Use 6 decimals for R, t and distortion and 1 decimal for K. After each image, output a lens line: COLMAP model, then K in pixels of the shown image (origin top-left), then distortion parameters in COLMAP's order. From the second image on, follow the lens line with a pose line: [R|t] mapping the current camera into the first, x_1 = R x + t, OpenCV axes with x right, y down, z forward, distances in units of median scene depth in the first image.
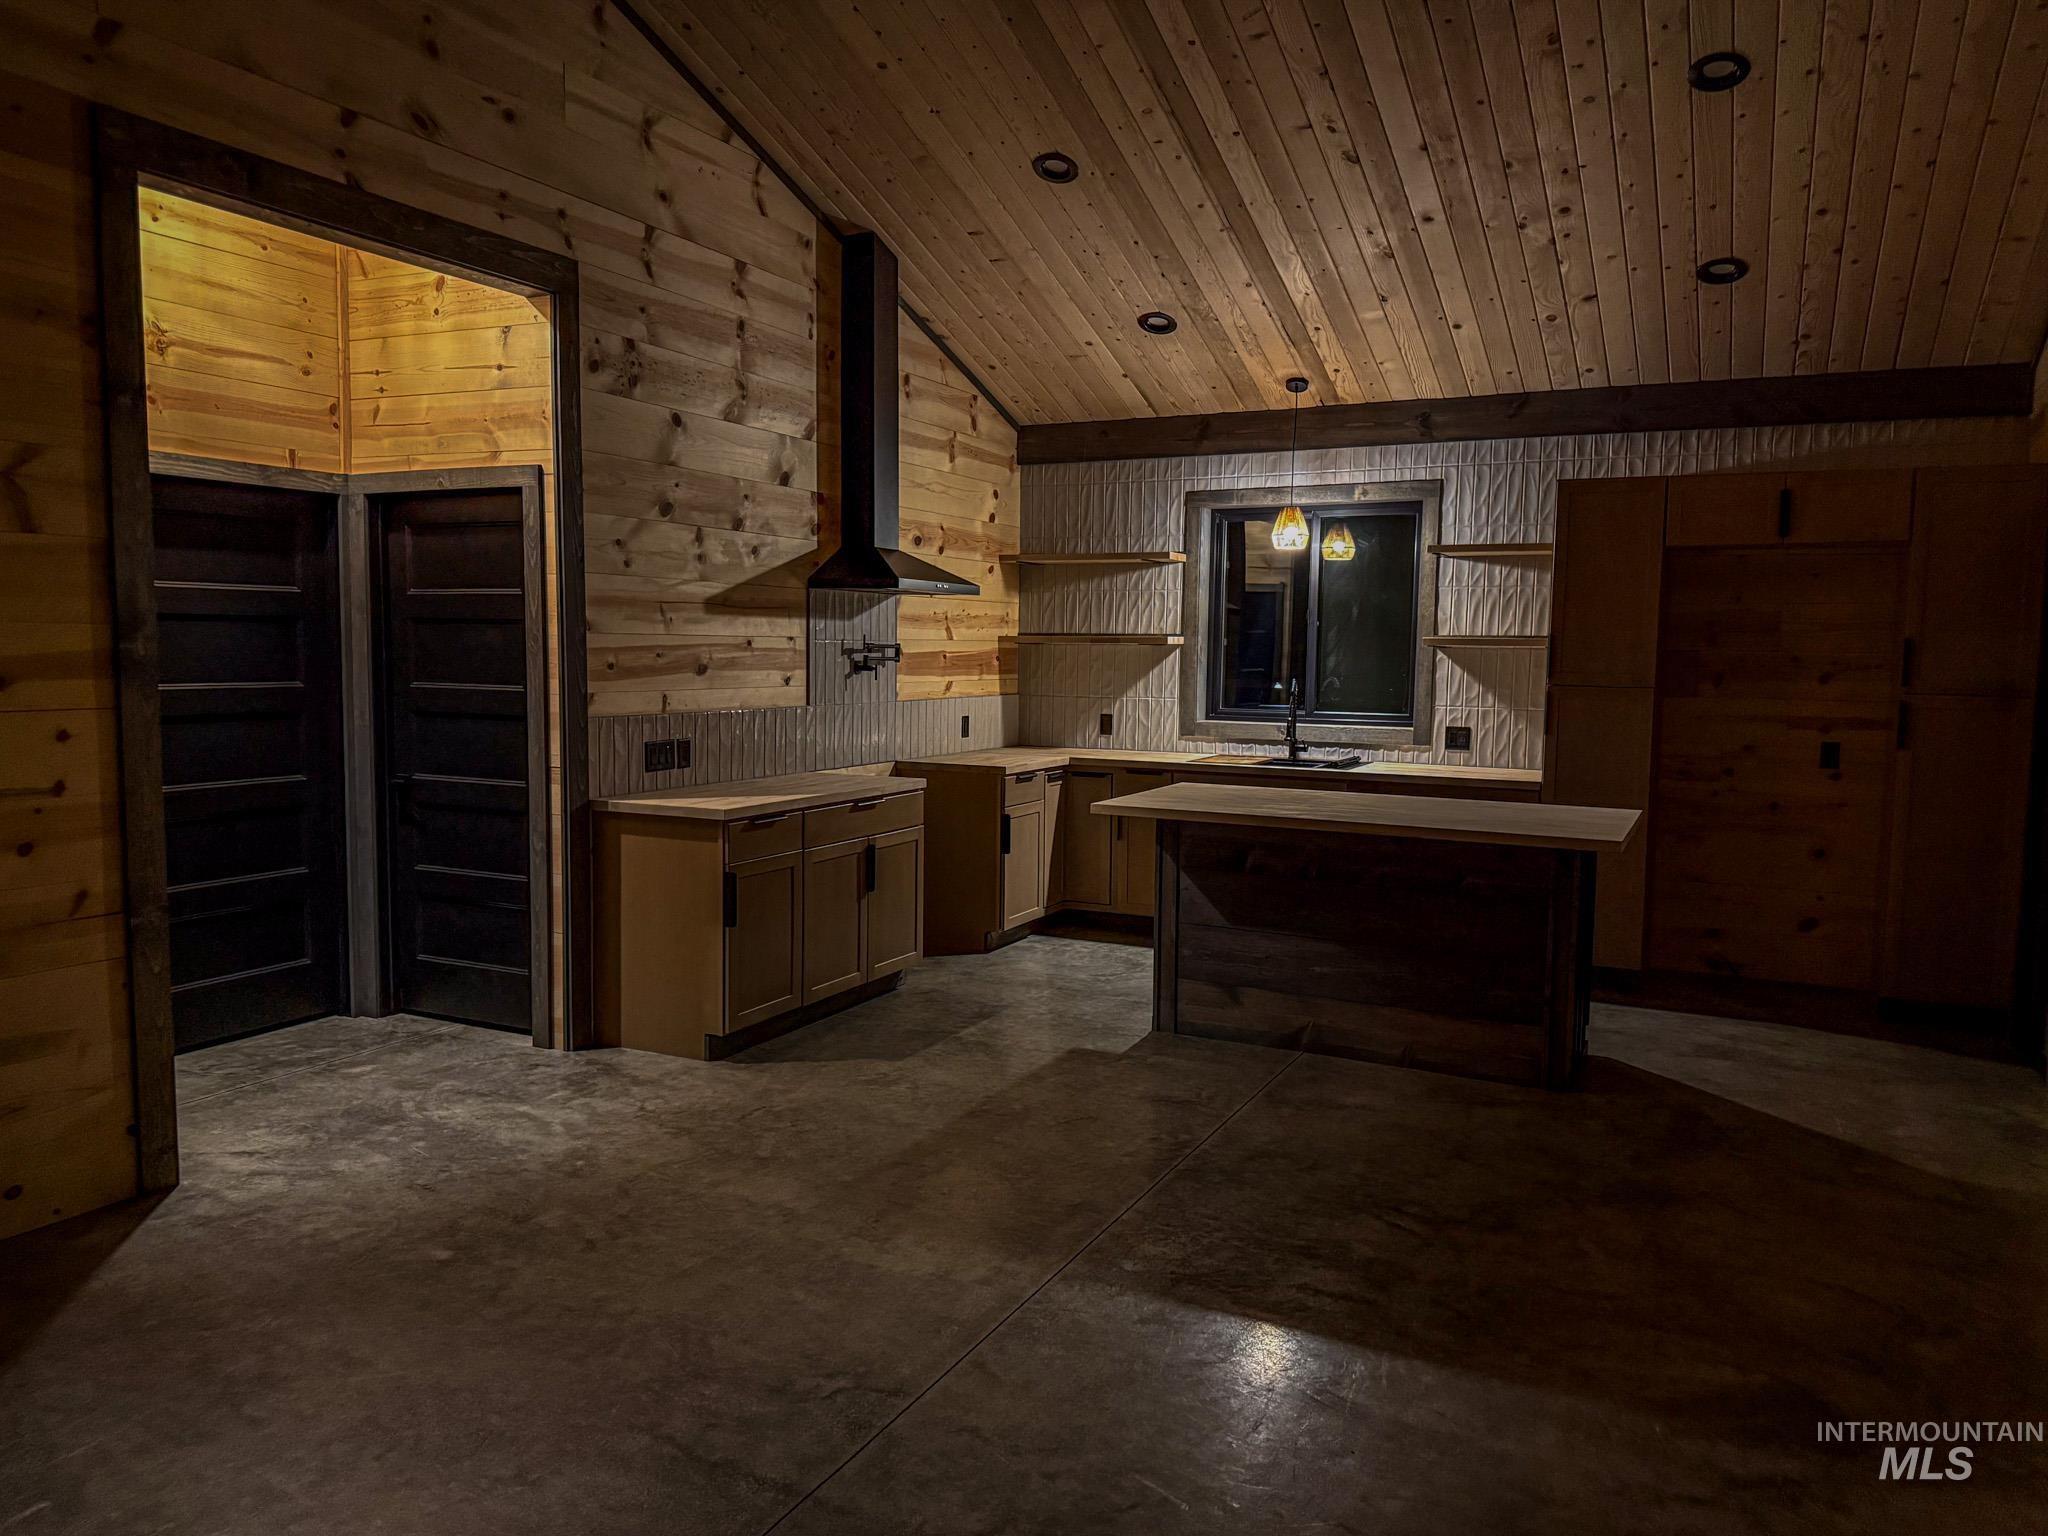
lens RADIAL K [[1435.1, 0, 1020.4], [0, 1435.1, 767.1], [0, 0, 1]] dist [0.182796, -0.358817]
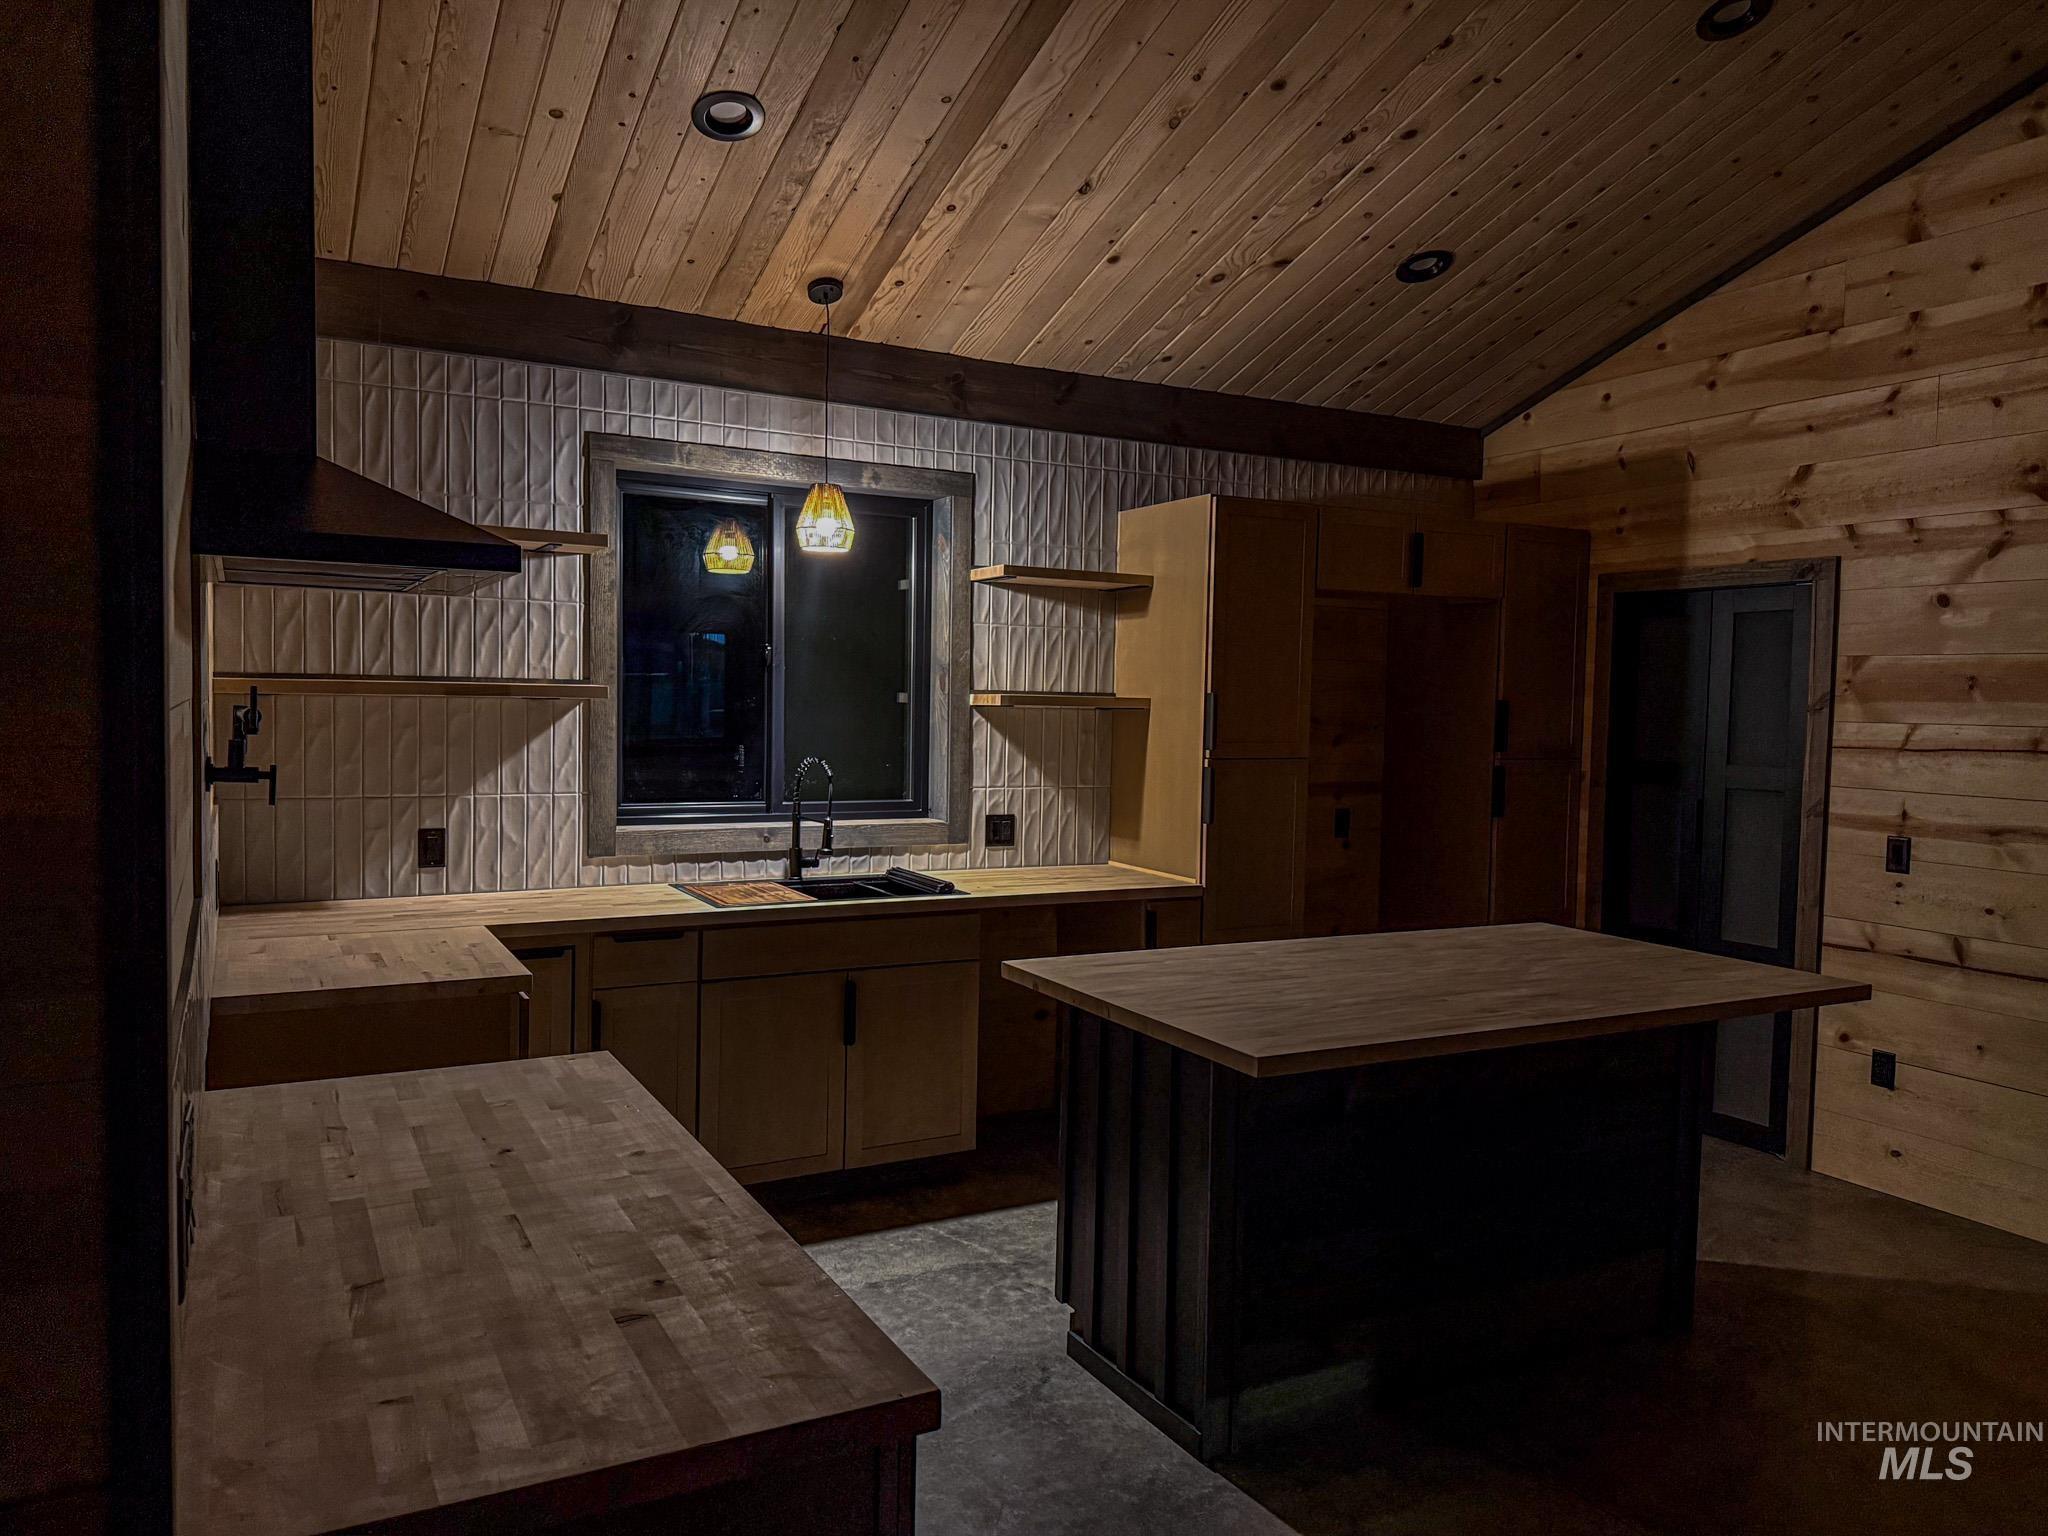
lens RADIAL K [[1435.1, 0, 1020.4], [0, 1435.1, 767.1], [0, 0, 1]] dist [0.182796, -0.358817]
pose [[0.572616, -0.042978, 0.818696, -0.287096], [0.057069, 0.998292, 0.012490, -0.060607], [-0.817835, 0.039570, 0.574091, 0.579743]]
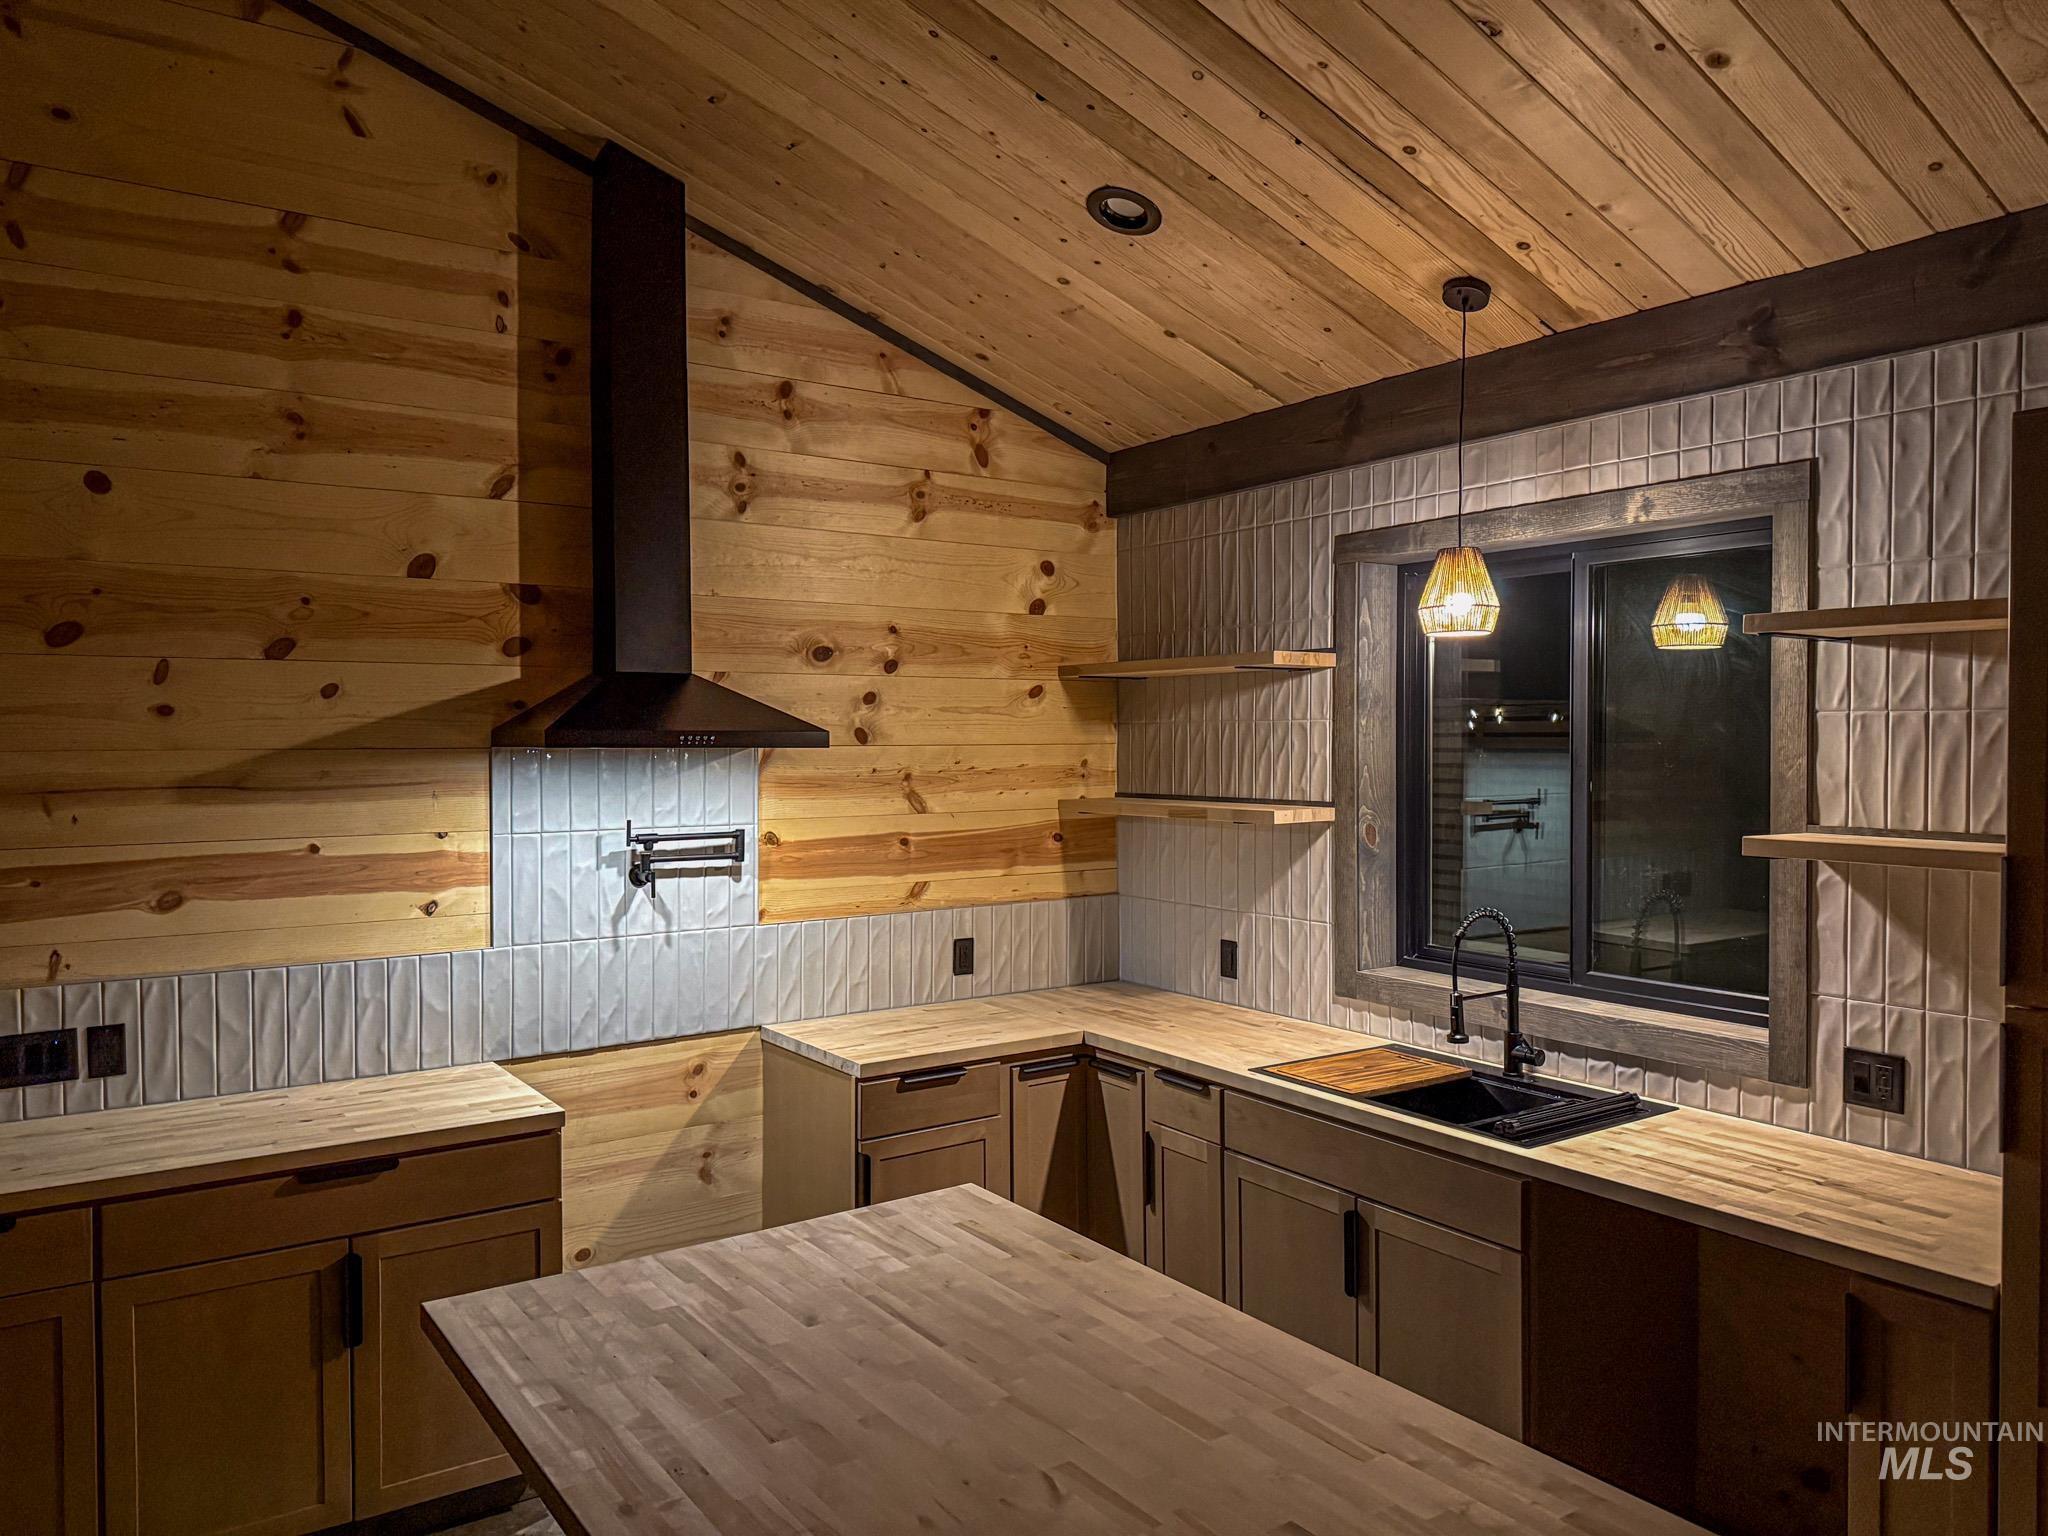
lens RADIAL K [[1430.8, 0, 1027.7], [0, 1430.8, 768.7], [0, 0, 1]] dist [0.093570, -0.131066]
pose [[0.878396, -0.006064, -0.477895, 0.290073], [-0.025689, 0.997875, -0.059880, -0.076817], [0.477243, 0.064876, 0.876374, 0.530093]]
